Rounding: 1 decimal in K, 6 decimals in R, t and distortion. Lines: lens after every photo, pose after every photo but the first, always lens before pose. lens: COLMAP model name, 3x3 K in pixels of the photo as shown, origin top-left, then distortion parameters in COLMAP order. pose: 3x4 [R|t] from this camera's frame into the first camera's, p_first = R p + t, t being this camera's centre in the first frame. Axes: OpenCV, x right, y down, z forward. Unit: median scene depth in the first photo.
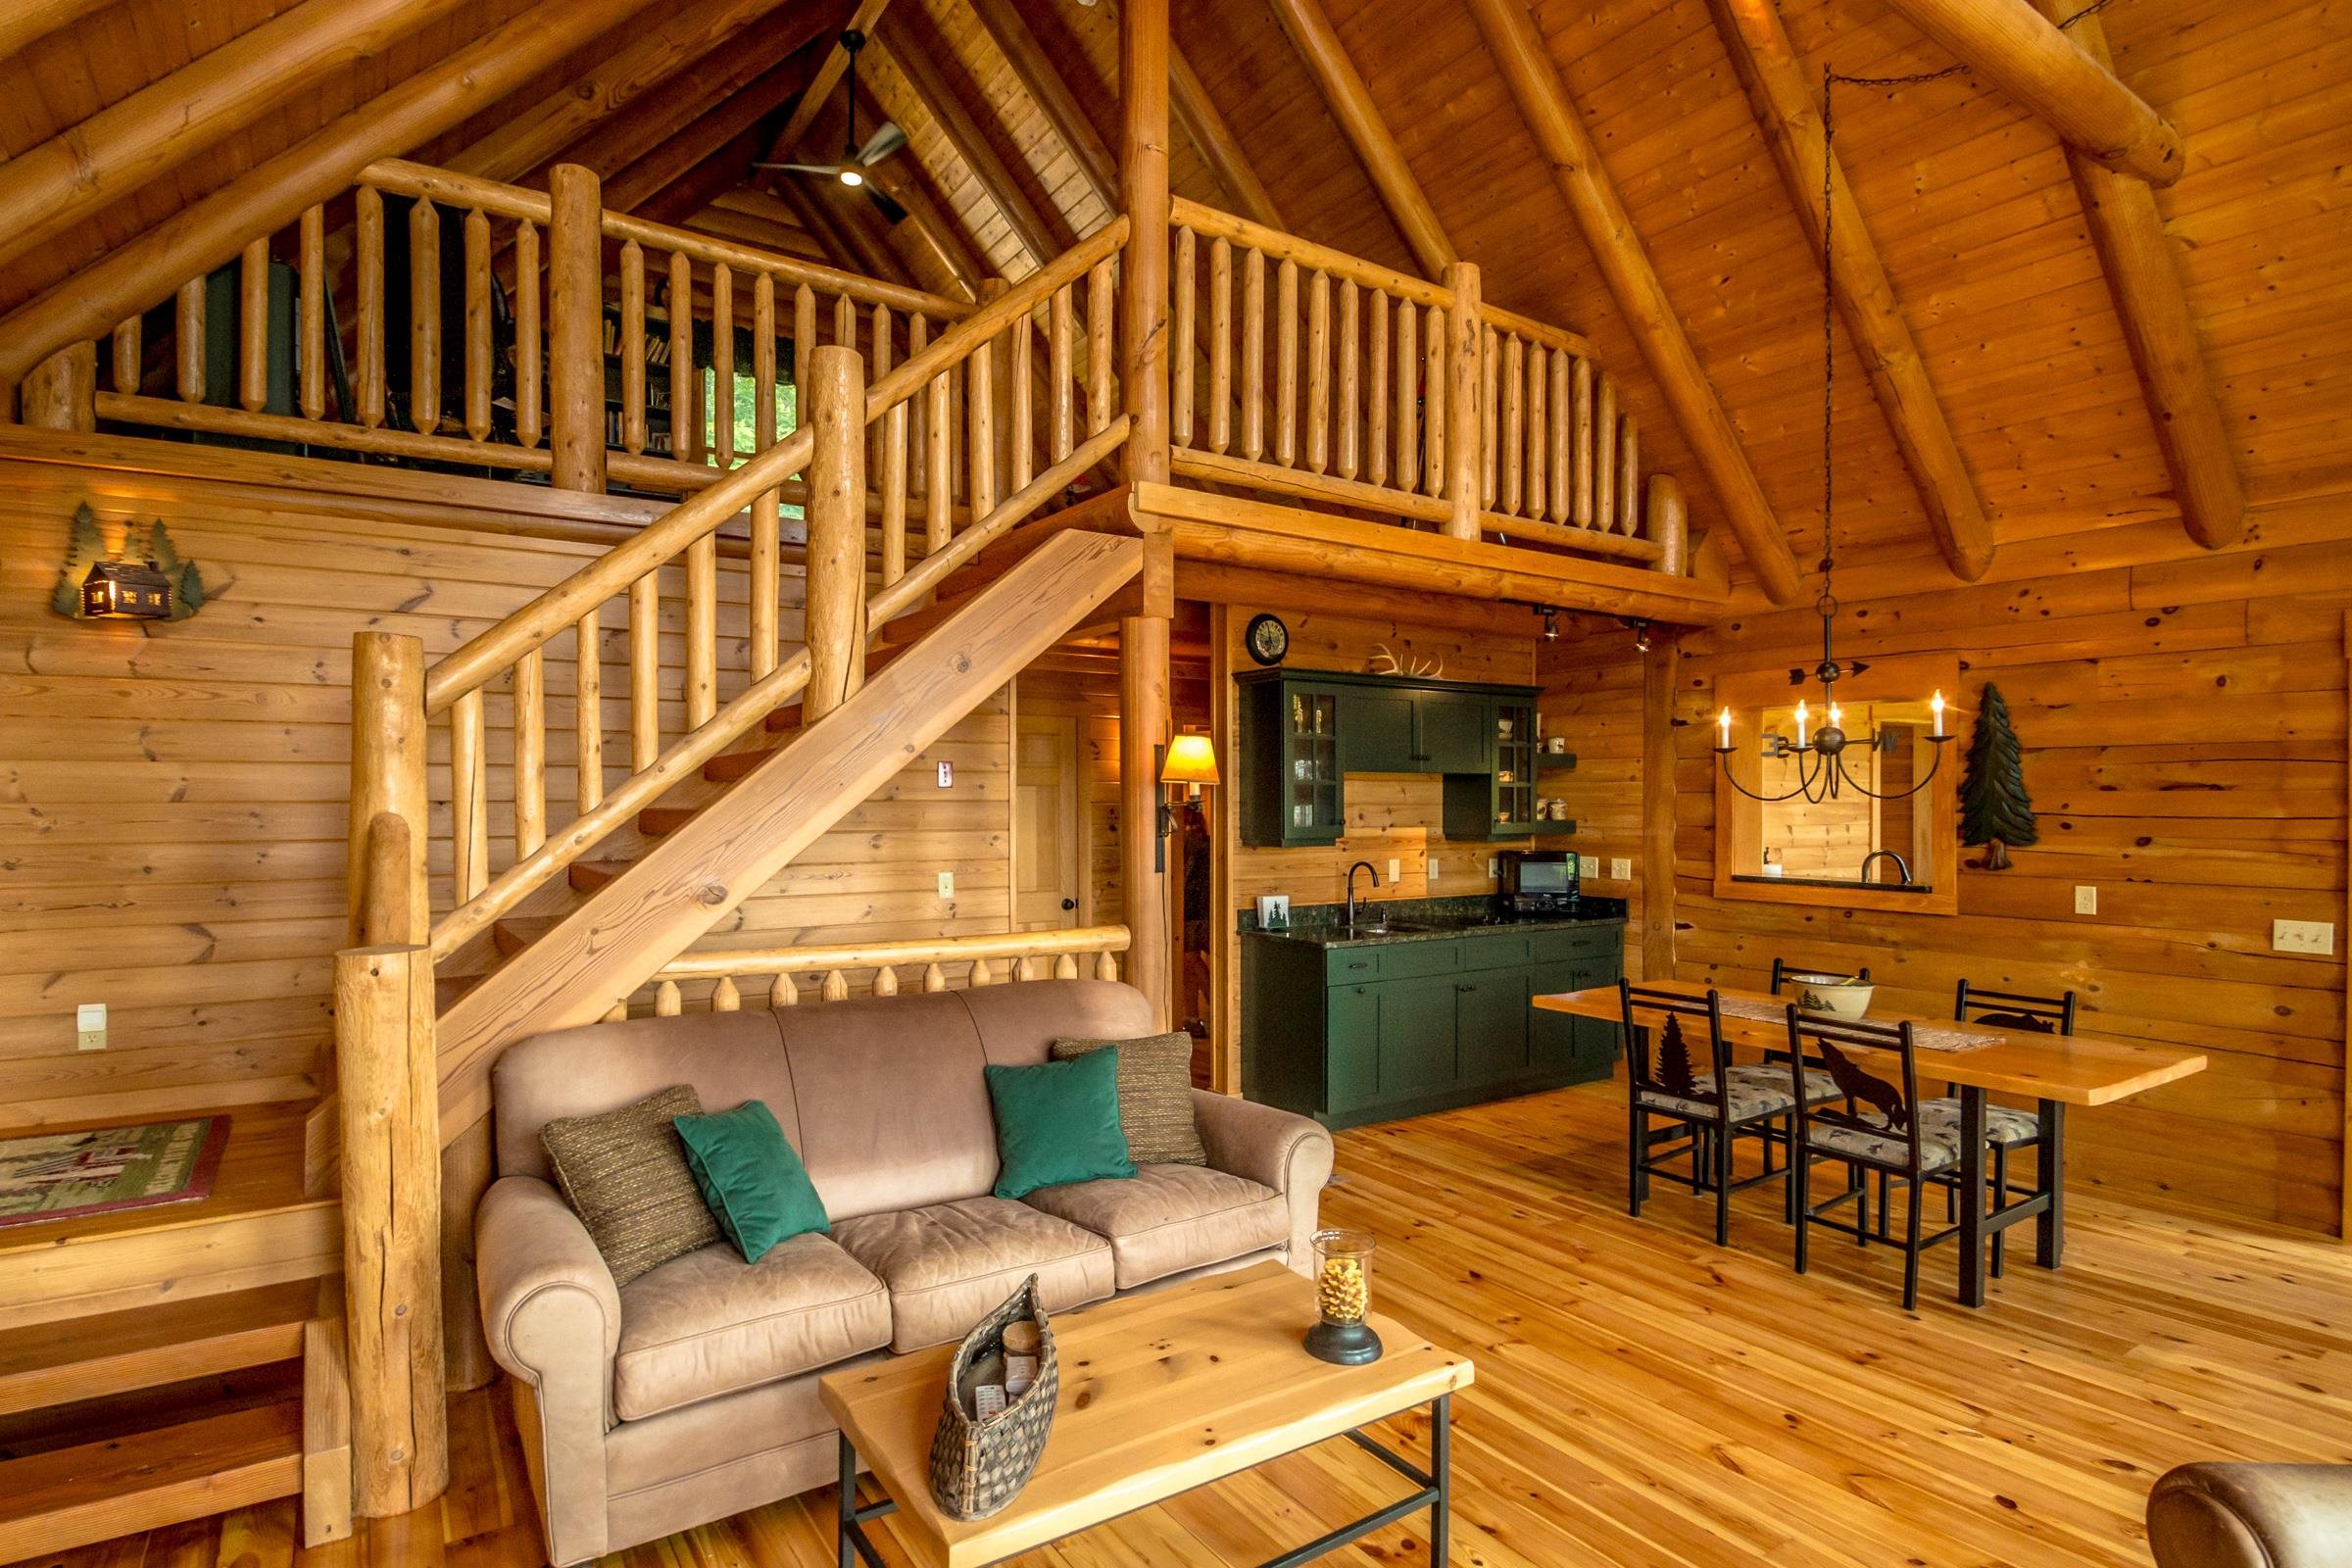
lens RADIAL K [[1142.2, 0, 1127.0], [0, 1142.2, 803.9], [0, 0, 1]] dist [-0.001841, -0.012400]
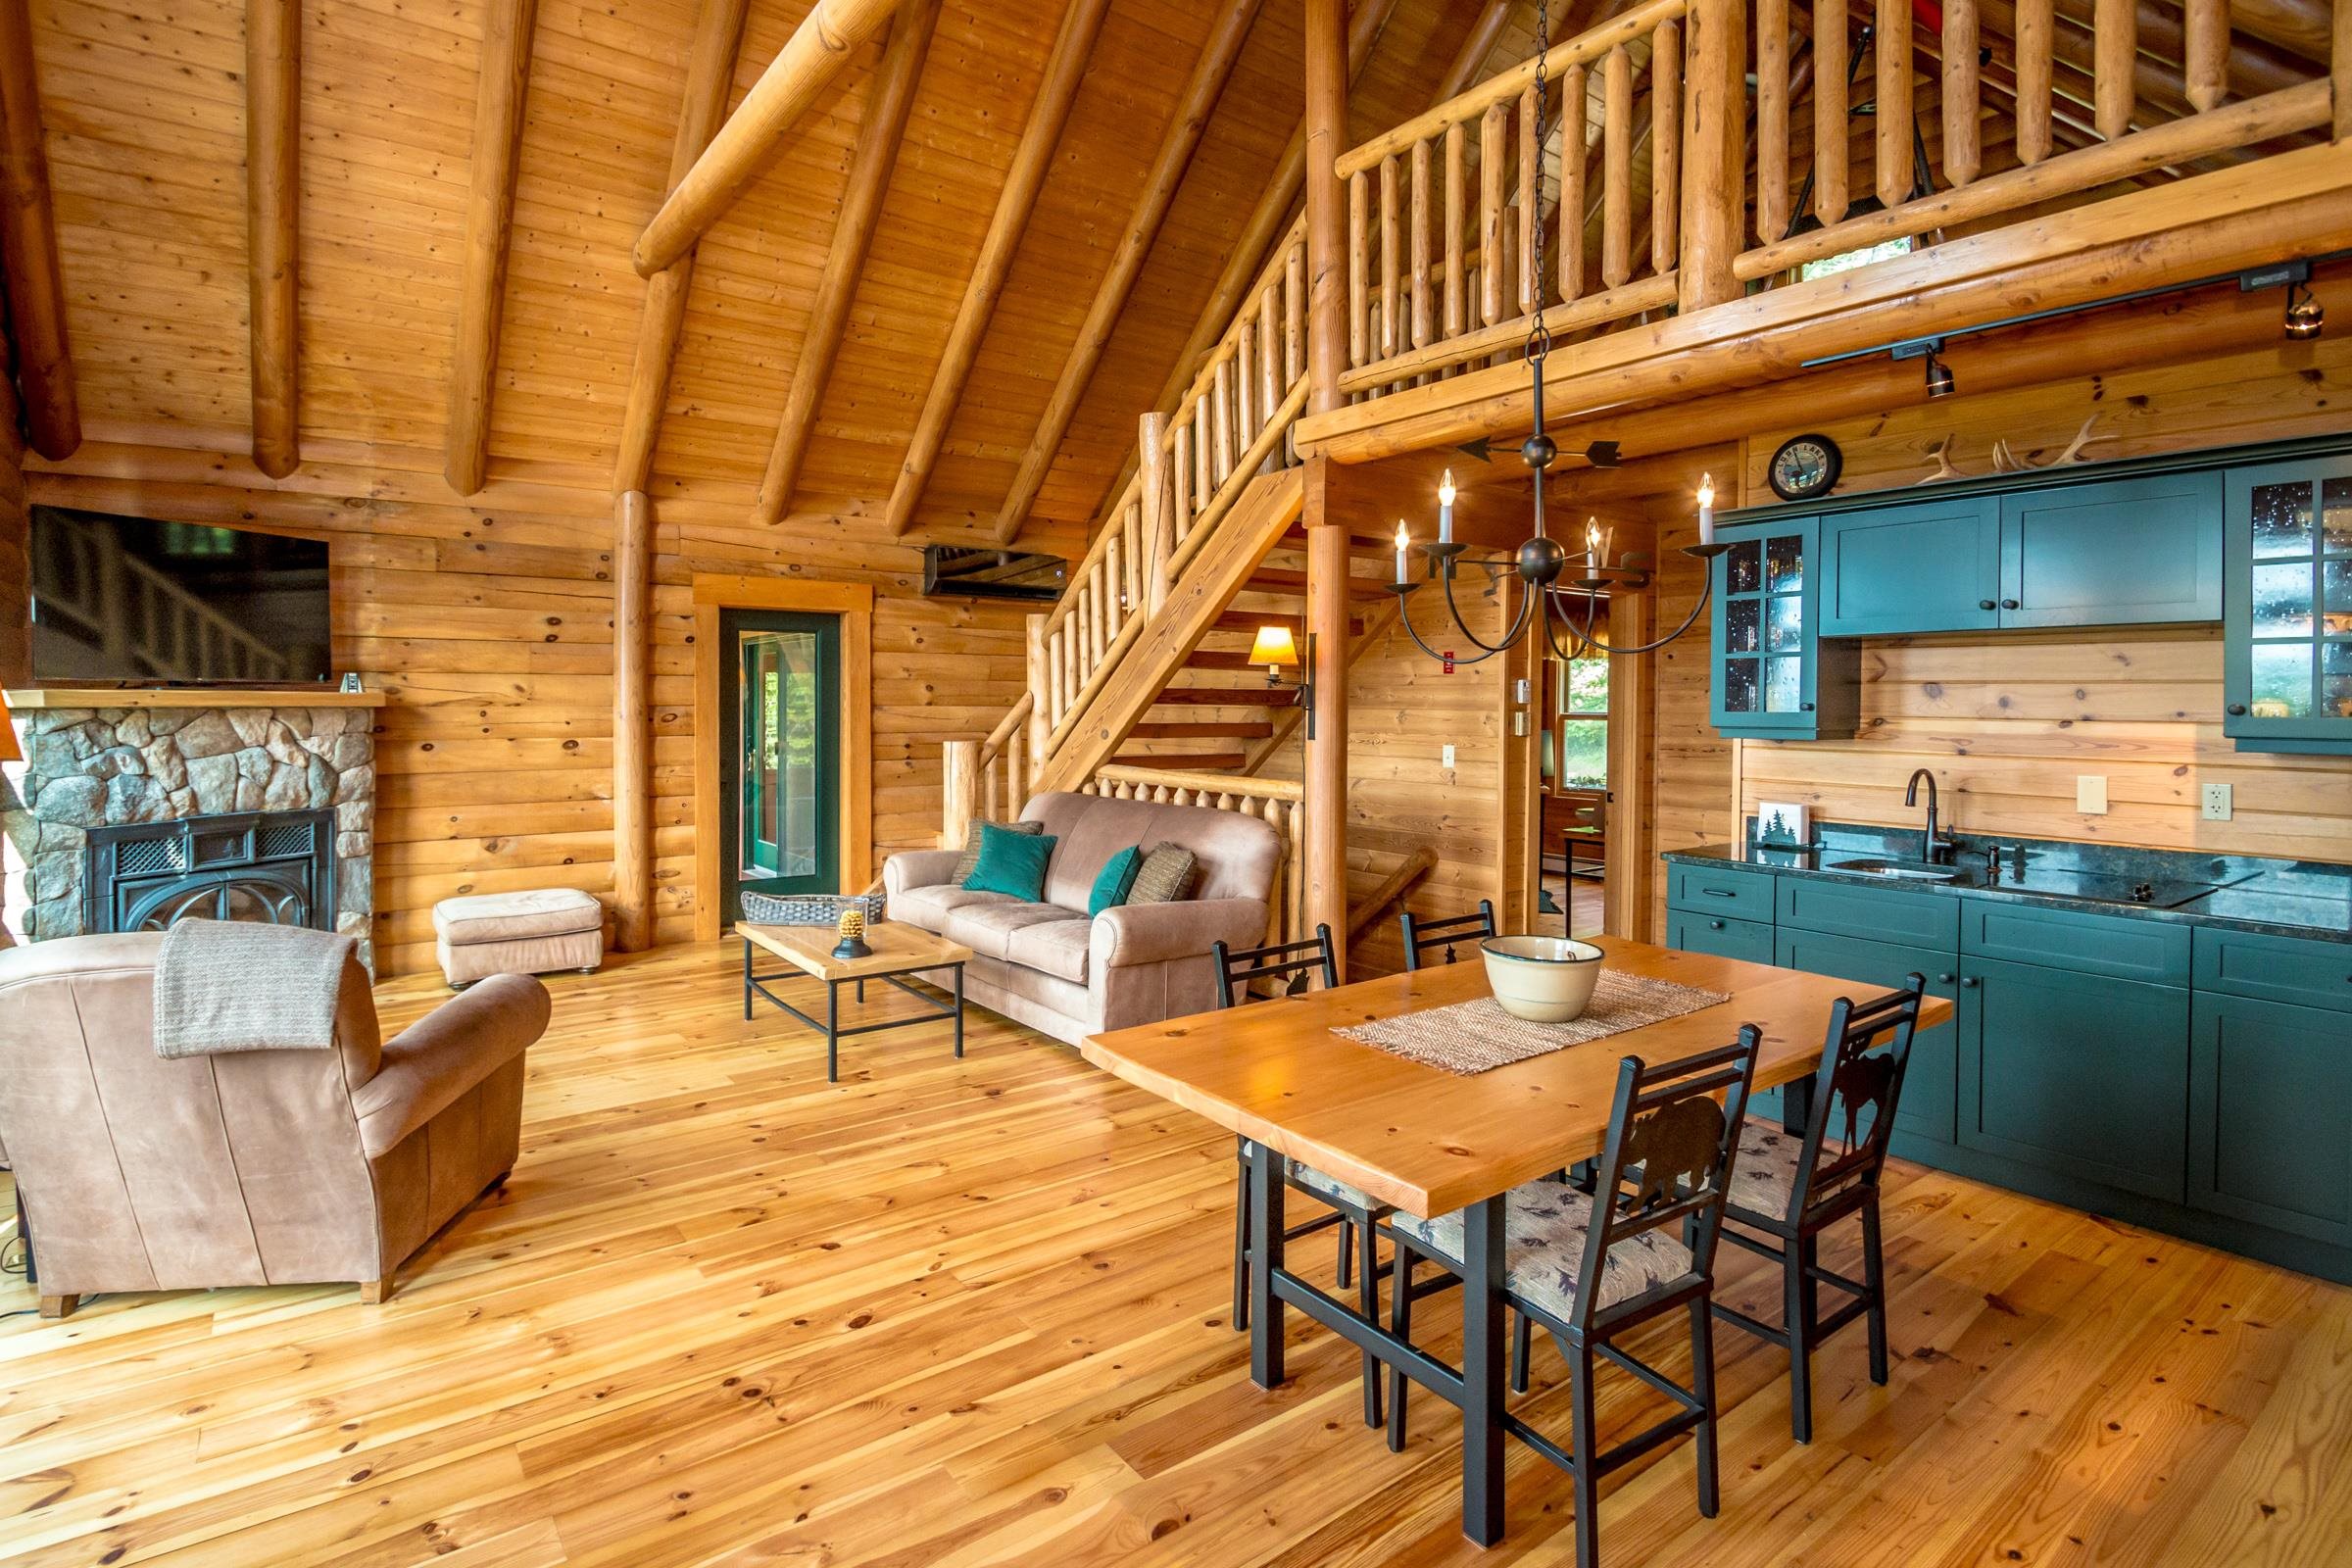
lens RADIAL K [[1142.2, 0, 1184.3], [0, 1142.2, 715.0], [0, 0, 1]] dist [-0.001841, -0.012400]
pose [[0.112187, 0.010790, -0.993628, 1.006207], [-0.007173, 0.999924, 0.010049, 0.019288], [0.993661, 0.006000, 0.112256, 0.612620]]
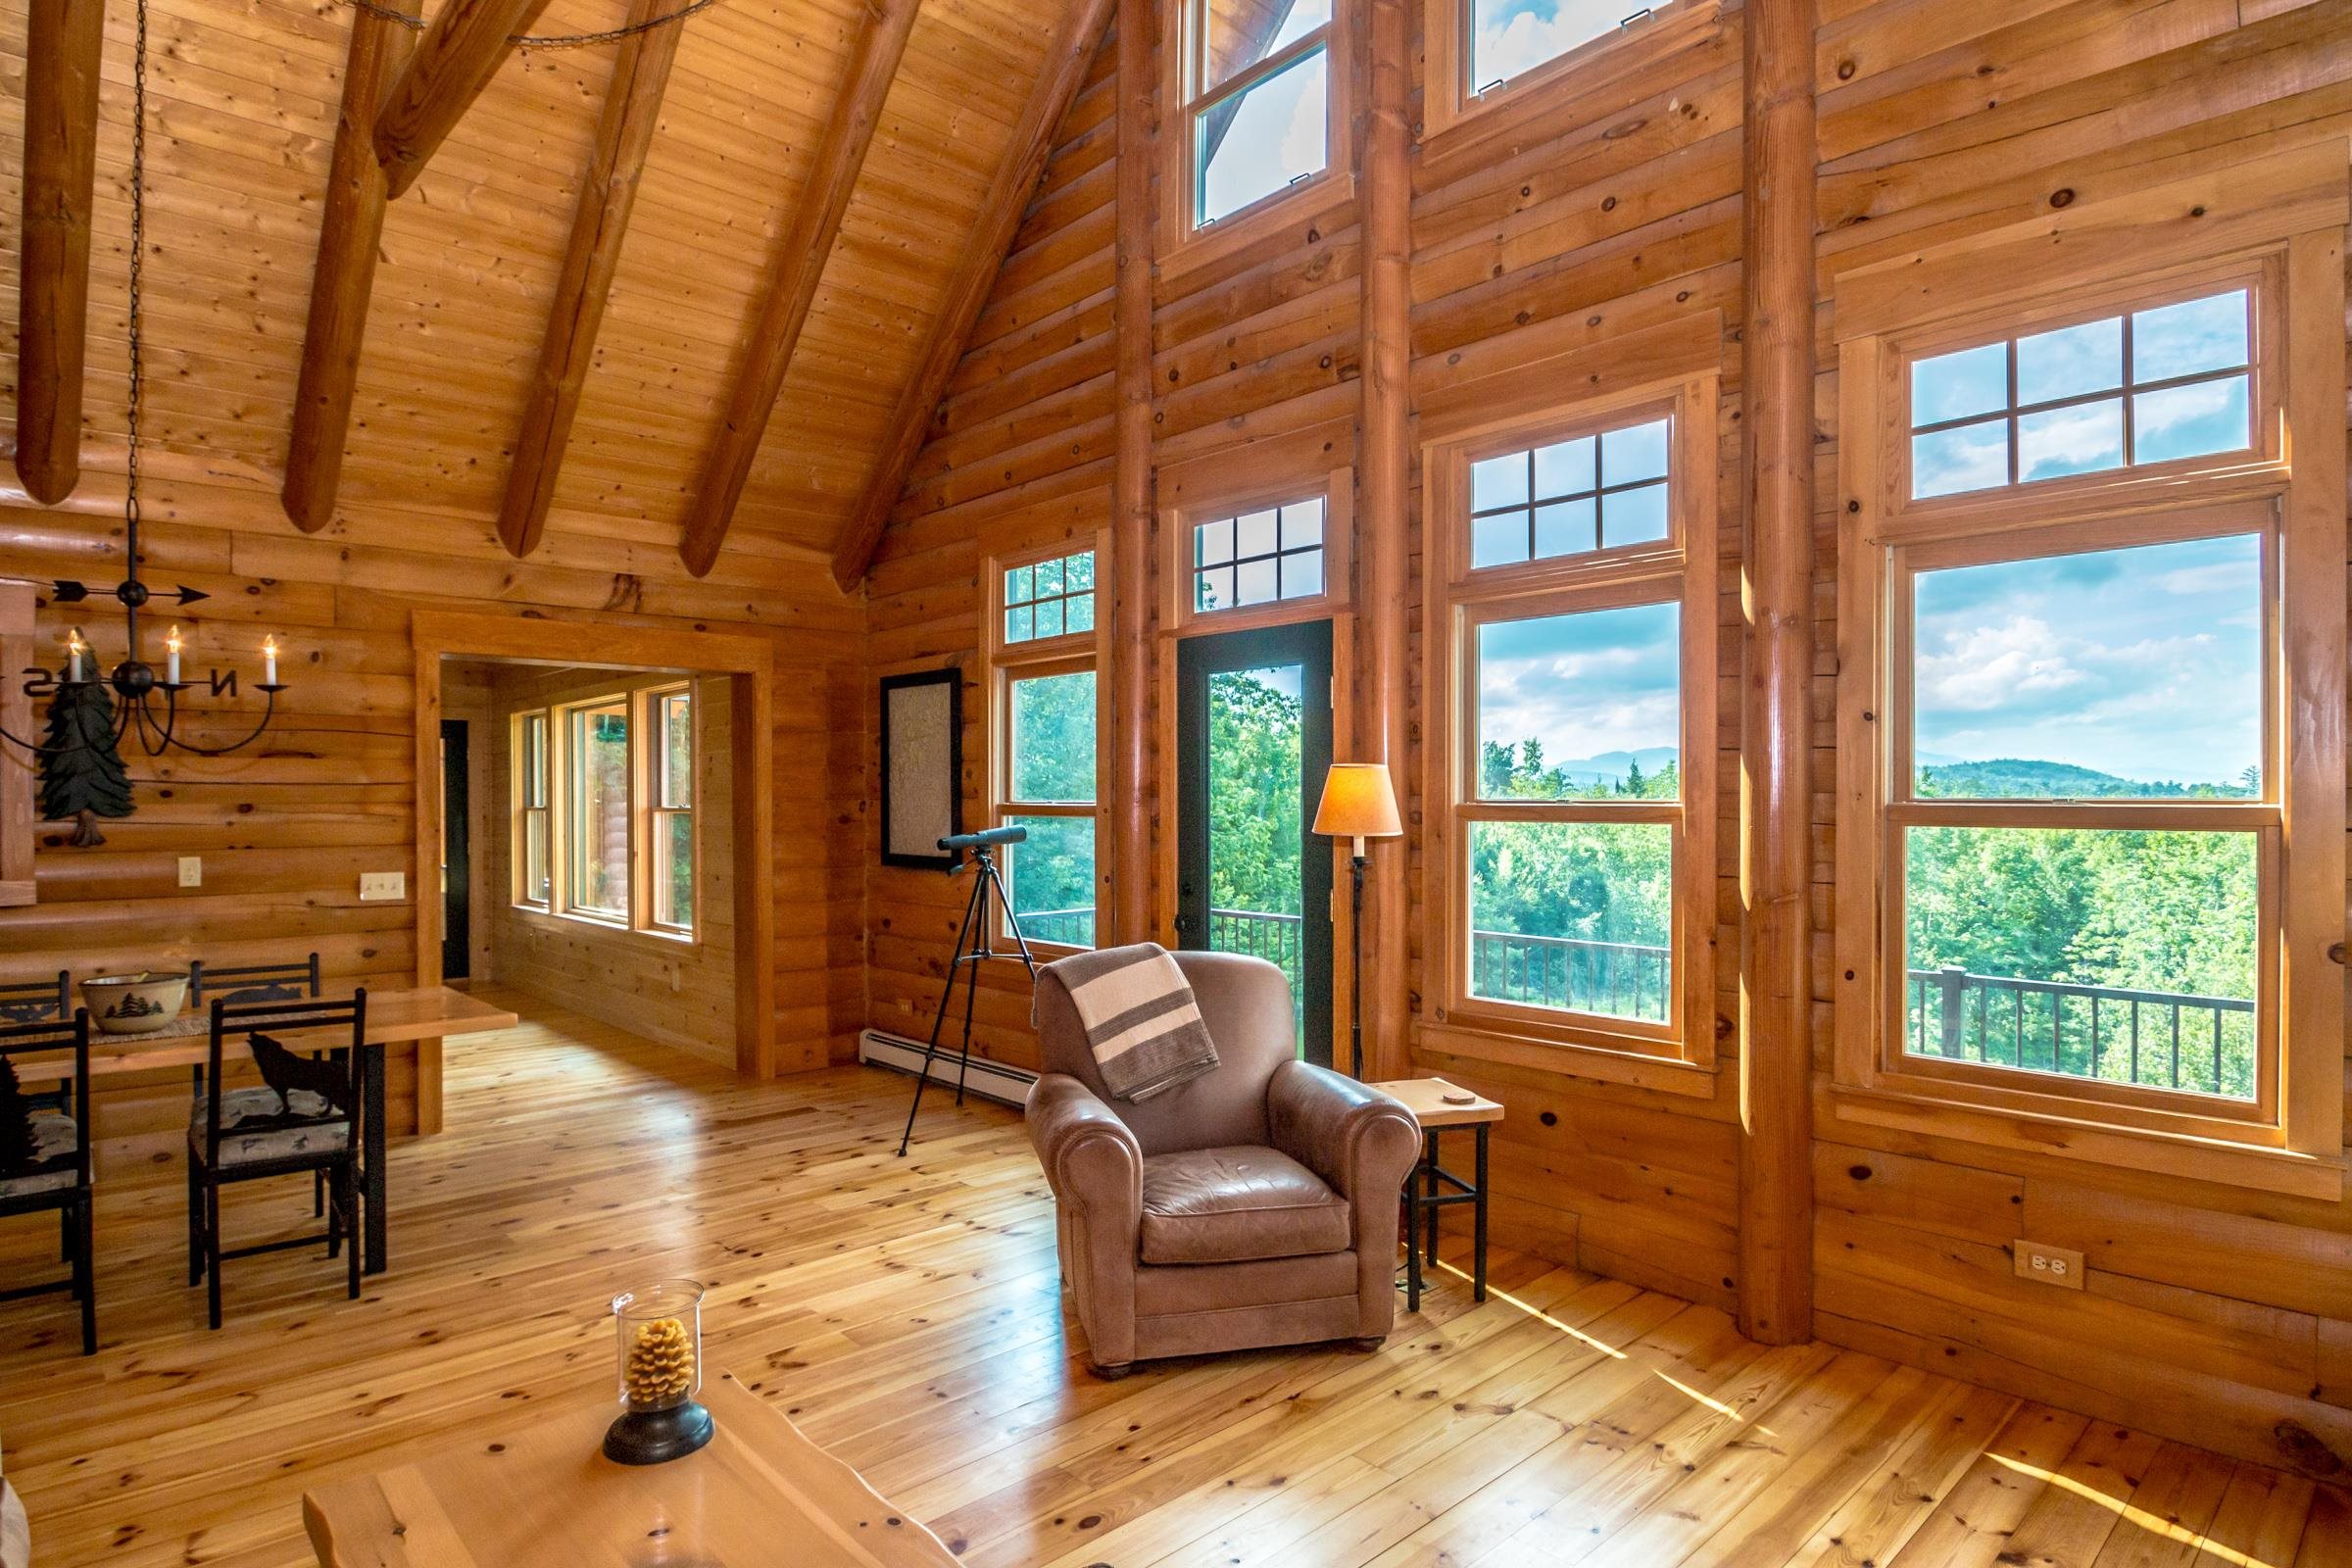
lens RADIAL K [[1238.4, 0, 1163.1], [0, 1238.4, 804.0], [0, 0, 1]] dist [0.003285, -0.011029]
pose [[-0.182827, -0.002854, 0.983141, -0.299285], [0.006279, 0.999972, 0.004070, 0.027908], [-0.983125, 0.006917, -0.182804, 0.370880]]
